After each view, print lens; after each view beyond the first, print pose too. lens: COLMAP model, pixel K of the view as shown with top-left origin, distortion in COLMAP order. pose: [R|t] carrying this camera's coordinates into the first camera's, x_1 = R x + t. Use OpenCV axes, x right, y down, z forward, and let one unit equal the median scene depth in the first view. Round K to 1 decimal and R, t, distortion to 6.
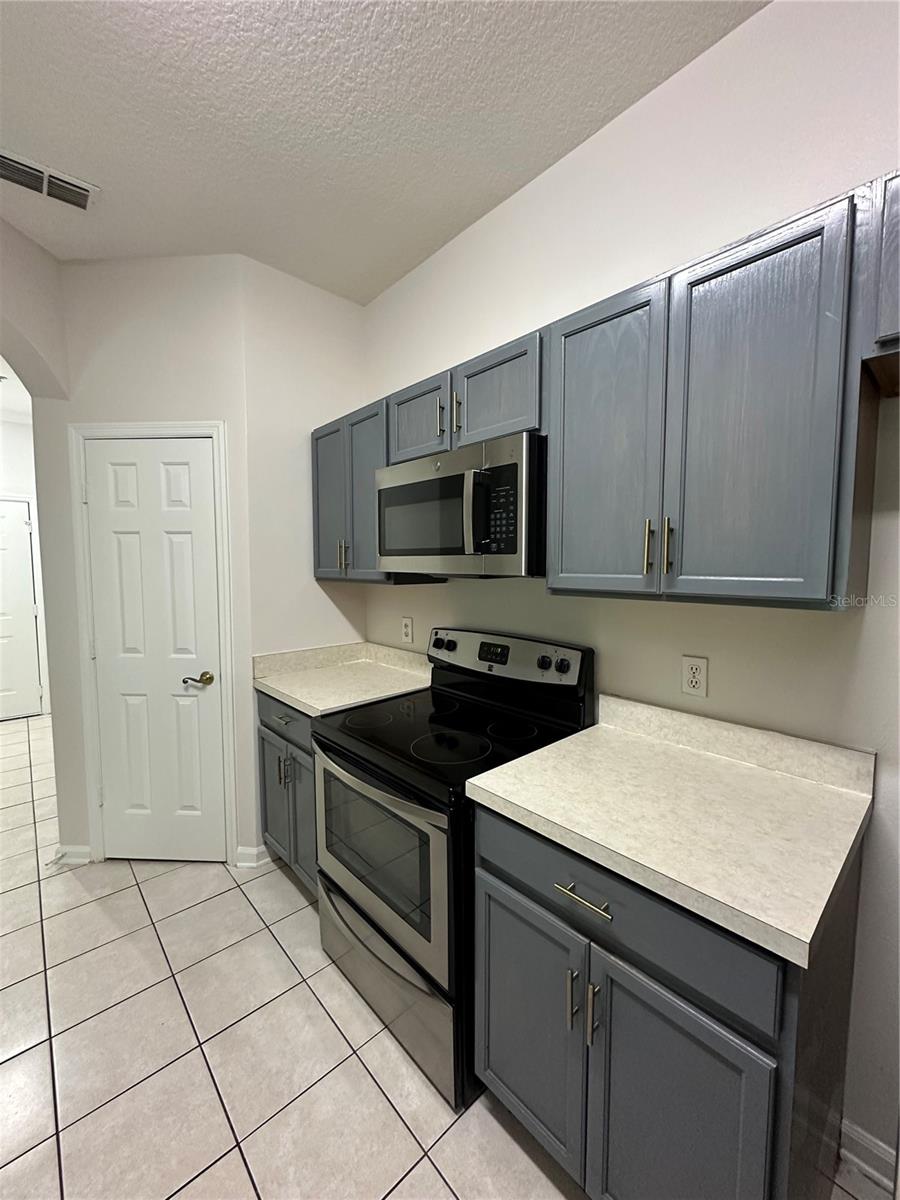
lens RADIAL K [[478.3, 0, 448.7], [0, 478.3, 598.7], [0, 0, 1]] dist [-0.002767, 0.001257]
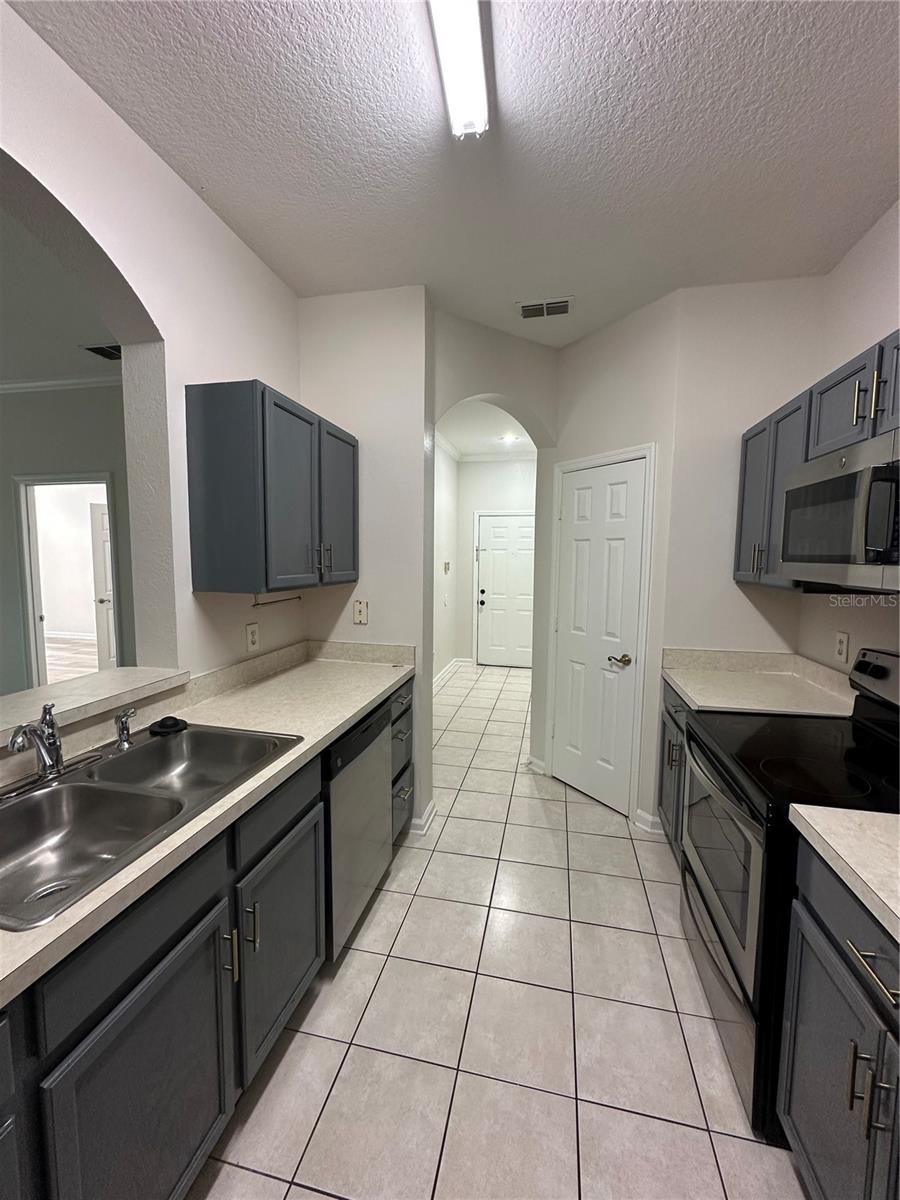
lens RADIAL K [[478.3, 0, 452.4], [0, 478.3, 597.8], [0, 0, 1]] dist [-0.002767, 0.001257]
pose [[0.579037, 0.076565, -0.811698, 0.215125], [-0.069254, 0.996601, 0.044603, -0.013317], [0.812355, 0.030387, 0.582371, -0.062920]]
